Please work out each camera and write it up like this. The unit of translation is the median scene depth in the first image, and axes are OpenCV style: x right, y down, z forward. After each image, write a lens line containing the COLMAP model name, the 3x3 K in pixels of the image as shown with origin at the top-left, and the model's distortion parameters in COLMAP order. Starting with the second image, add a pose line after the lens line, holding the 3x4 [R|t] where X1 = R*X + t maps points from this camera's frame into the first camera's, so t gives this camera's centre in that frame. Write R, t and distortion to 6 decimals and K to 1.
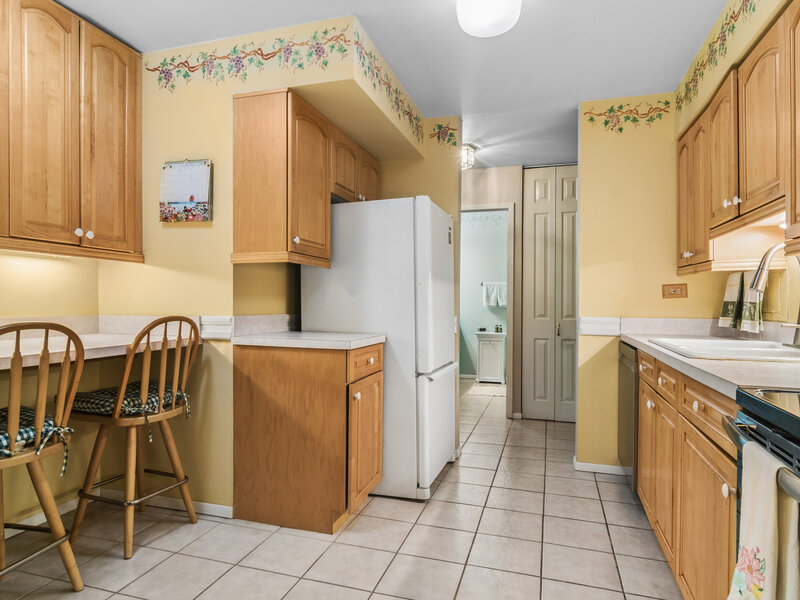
lens RADIAL K [[487.5, 0, 399.8], [0, 487.5, 311.6], [0, 0, 1]] dist [-0.002882, 0.002172]
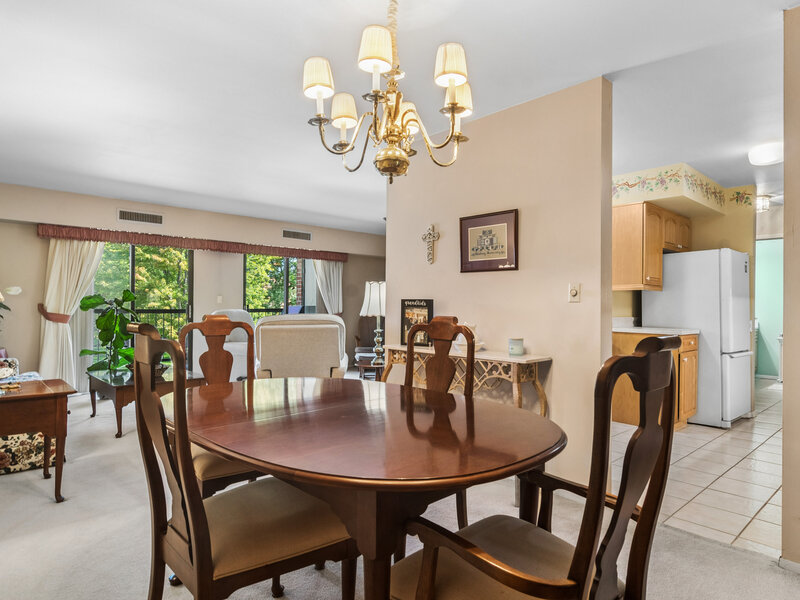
lens RADIAL K [[487.5, 0, 394.3], [0, 487.5, 306.2], [0, 0, 1]] dist [-0.002882, 0.002172]
pose [[0.861770, 0.001682, -0.507296, -0.087645], [-0.013086, 0.999735, -0.018915, 0.012062], [0.507130, 0.022938, 0.861564, -1.055055]]
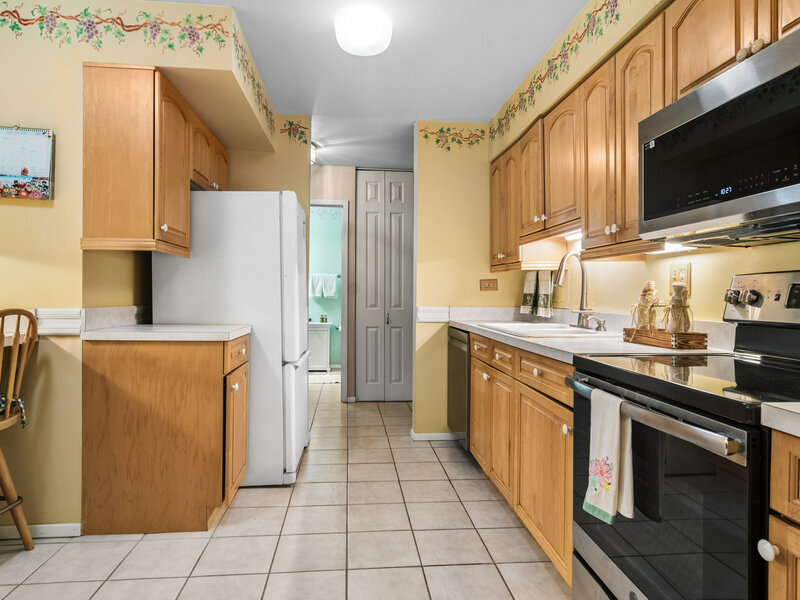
lens RADIAL K [[487.5, 0, 398.4], [0, 487.5, 298.8], [0, 0, 1]] dist [-0.002882, 0.002172]
pose [[0.918380, -0.001437, 0.395697, -0.151479], [0.004409, 0.999968, -0.006603, 0.000081], [-0.395675, 0.007809, 0.918357, -0.045750]]
